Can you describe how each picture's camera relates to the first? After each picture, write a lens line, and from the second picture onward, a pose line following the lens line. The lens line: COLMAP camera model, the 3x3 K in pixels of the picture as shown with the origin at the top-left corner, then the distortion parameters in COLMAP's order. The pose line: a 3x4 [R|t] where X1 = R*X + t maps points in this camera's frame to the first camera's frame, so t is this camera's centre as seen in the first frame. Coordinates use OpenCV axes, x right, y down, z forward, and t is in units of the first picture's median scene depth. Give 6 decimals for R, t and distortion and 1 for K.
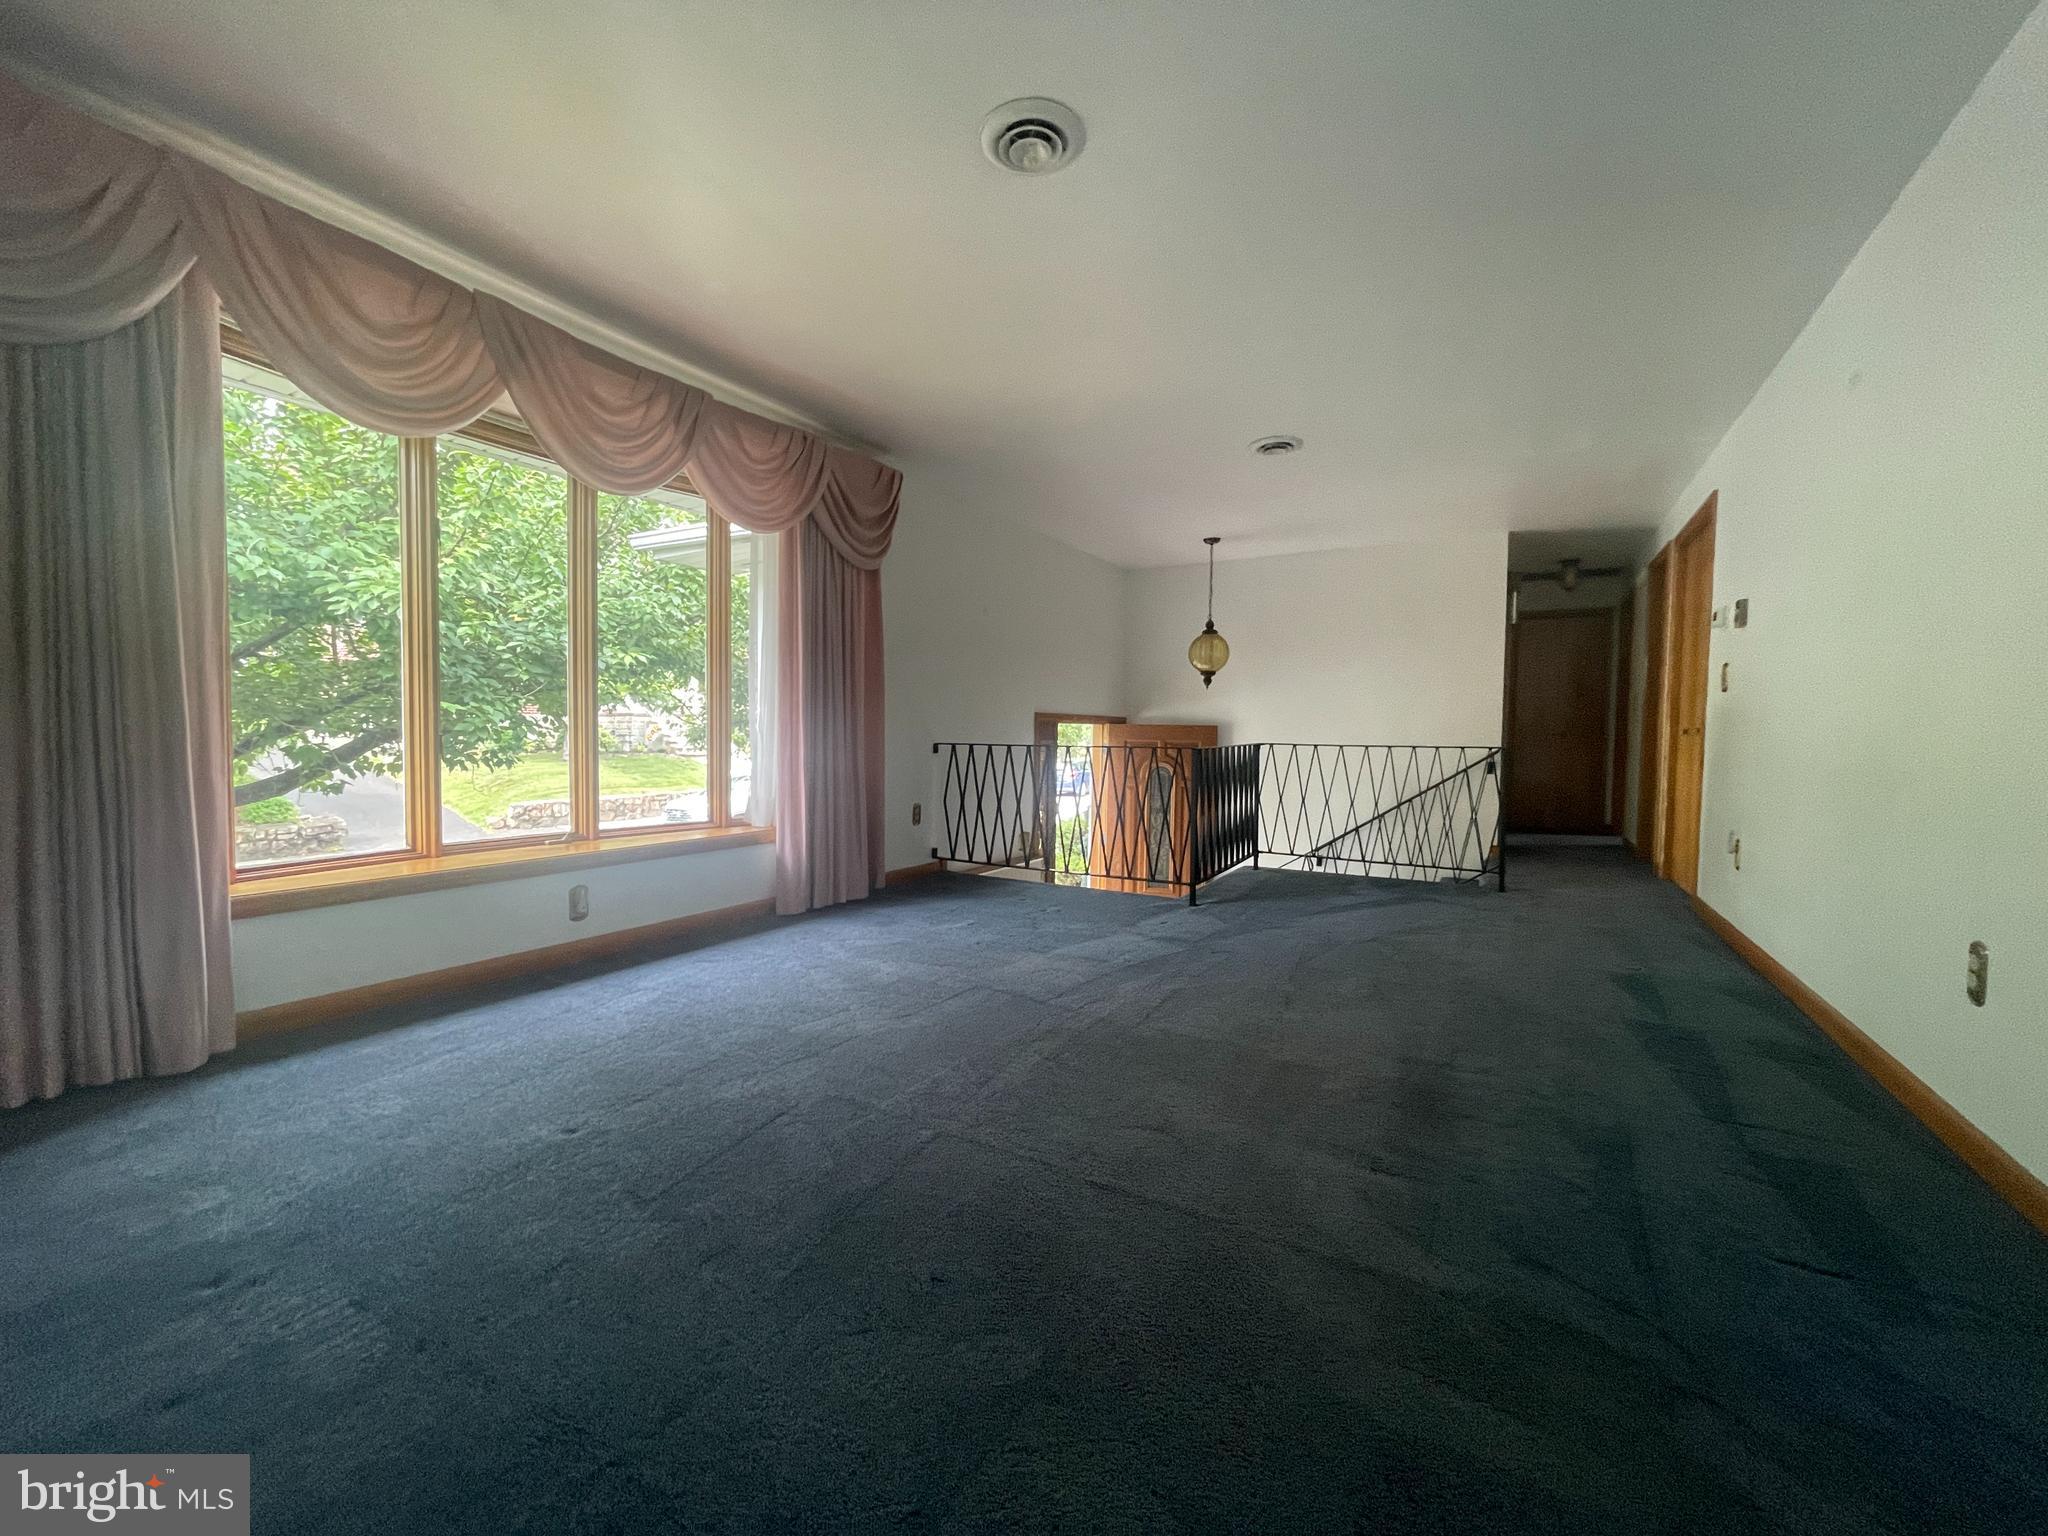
lens RADIAL K [[824.6, 0, 1024.0], [0, 824.6, 768.0], [0, 0, 1]] dist [0.003223, -0.000397]
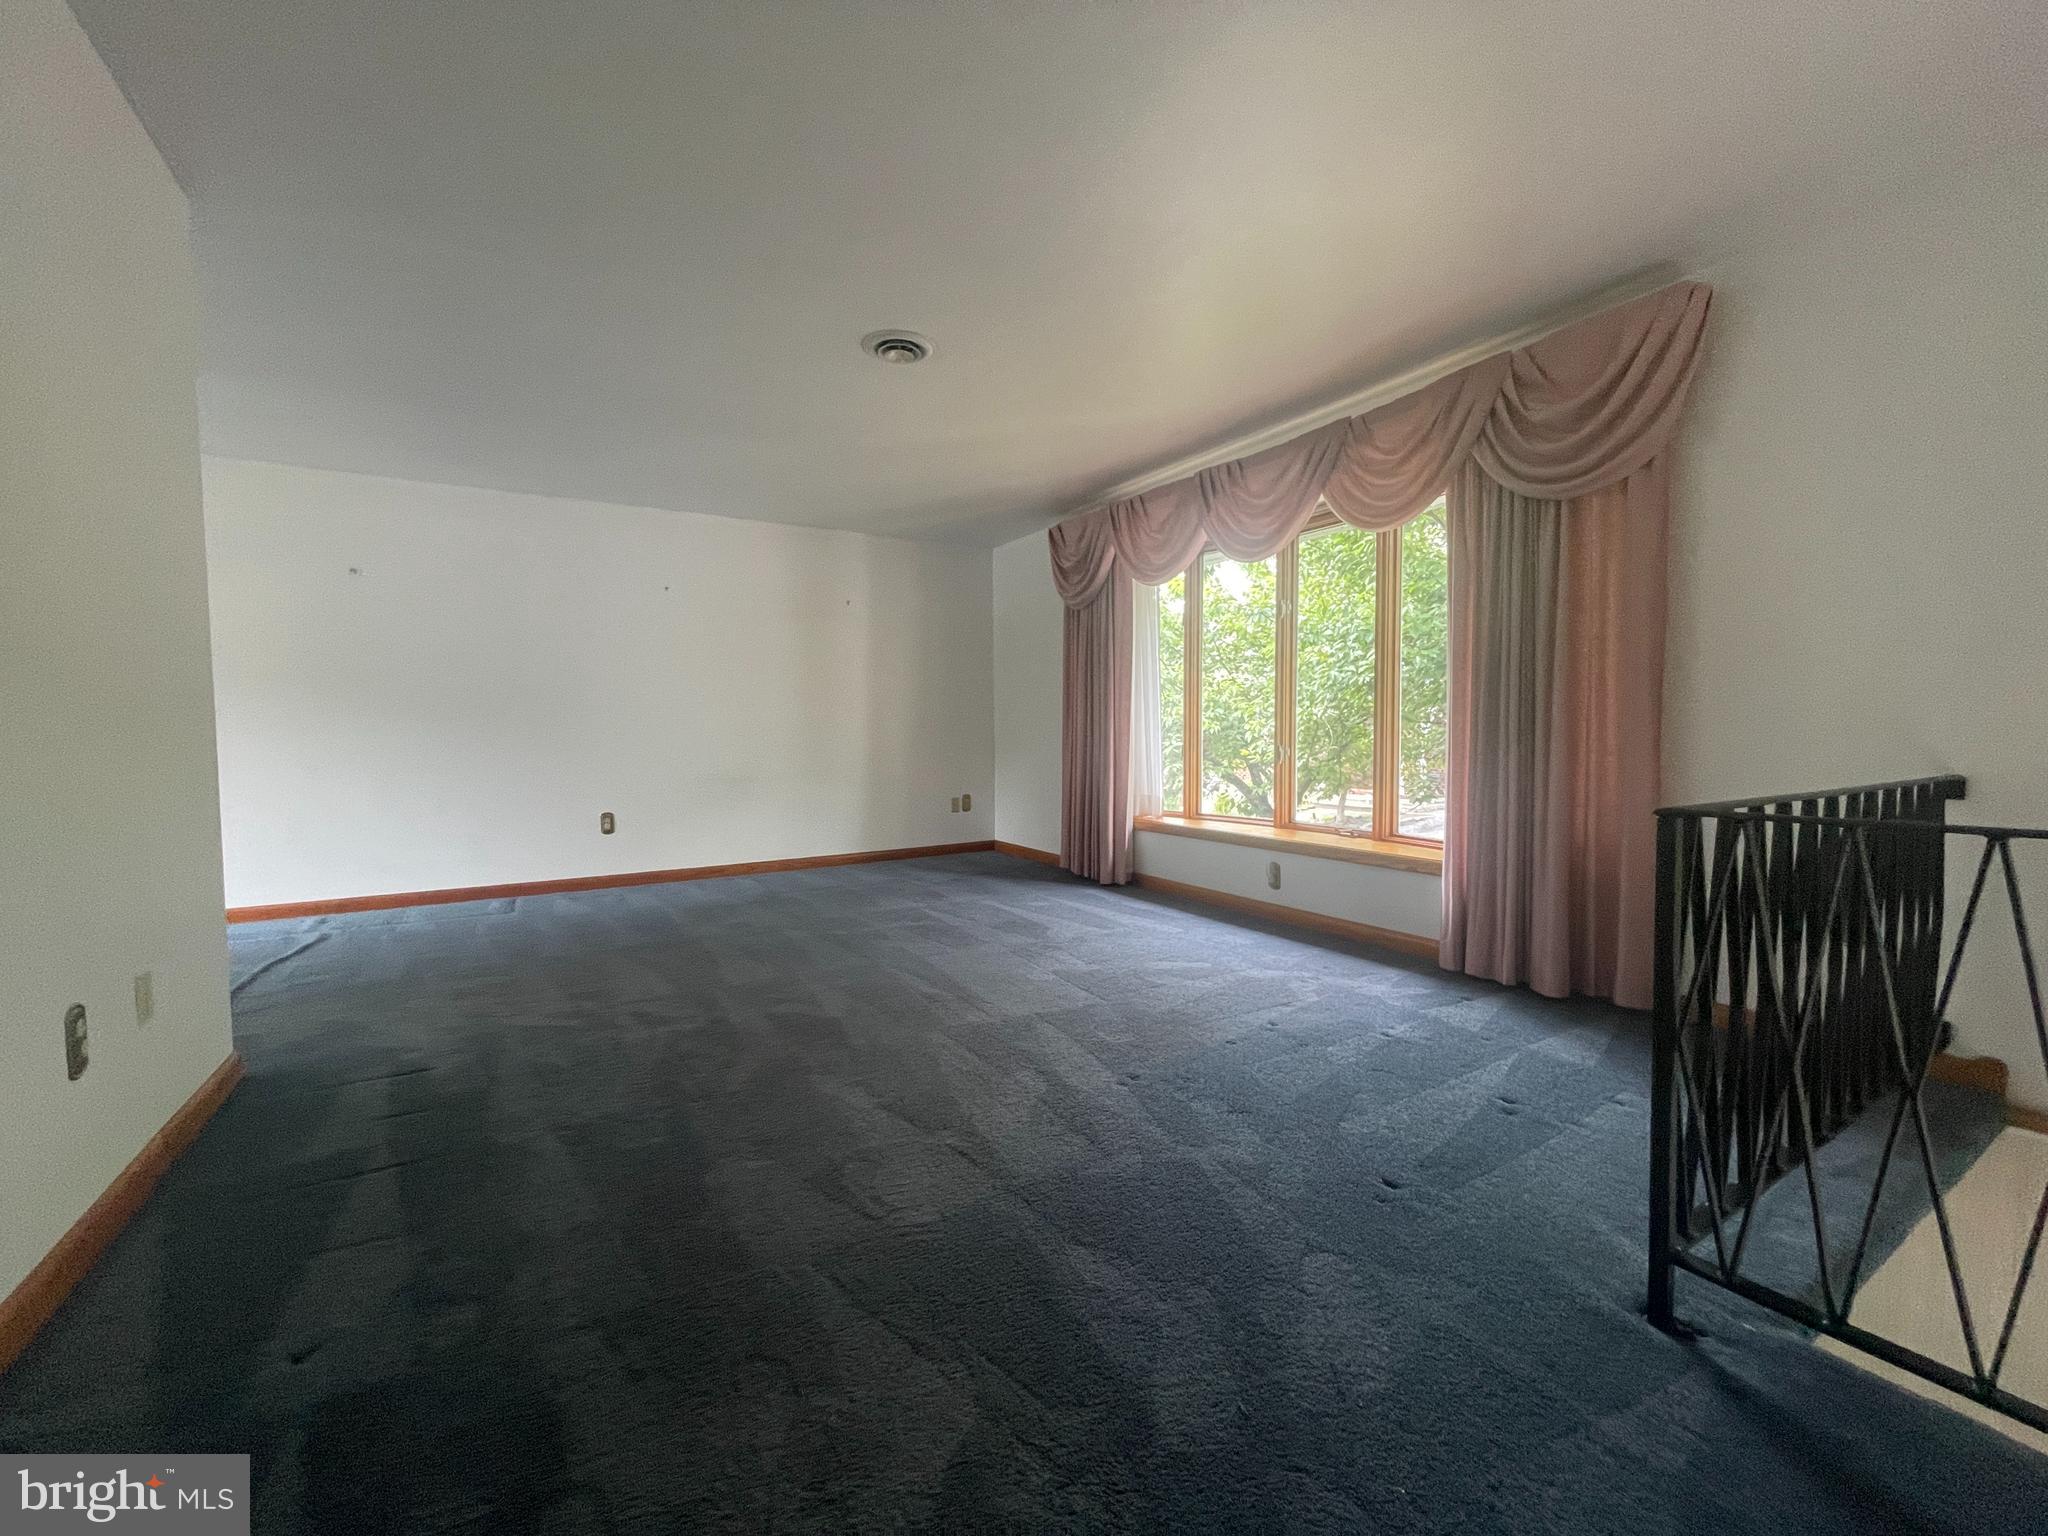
lens RADIAL K [[824.6, 0, 1024.0], [0, 824.6, 768.0], [0, 0, 1]] dist [0.003223, -0.000397]
pose [[-0.443437, 0.034212, -0.895652, 0.778373], [-0.037207, 0.997707, 0.056531, -0.063190], [0.895533, 0.058393, -0.441147, 1.182626]]
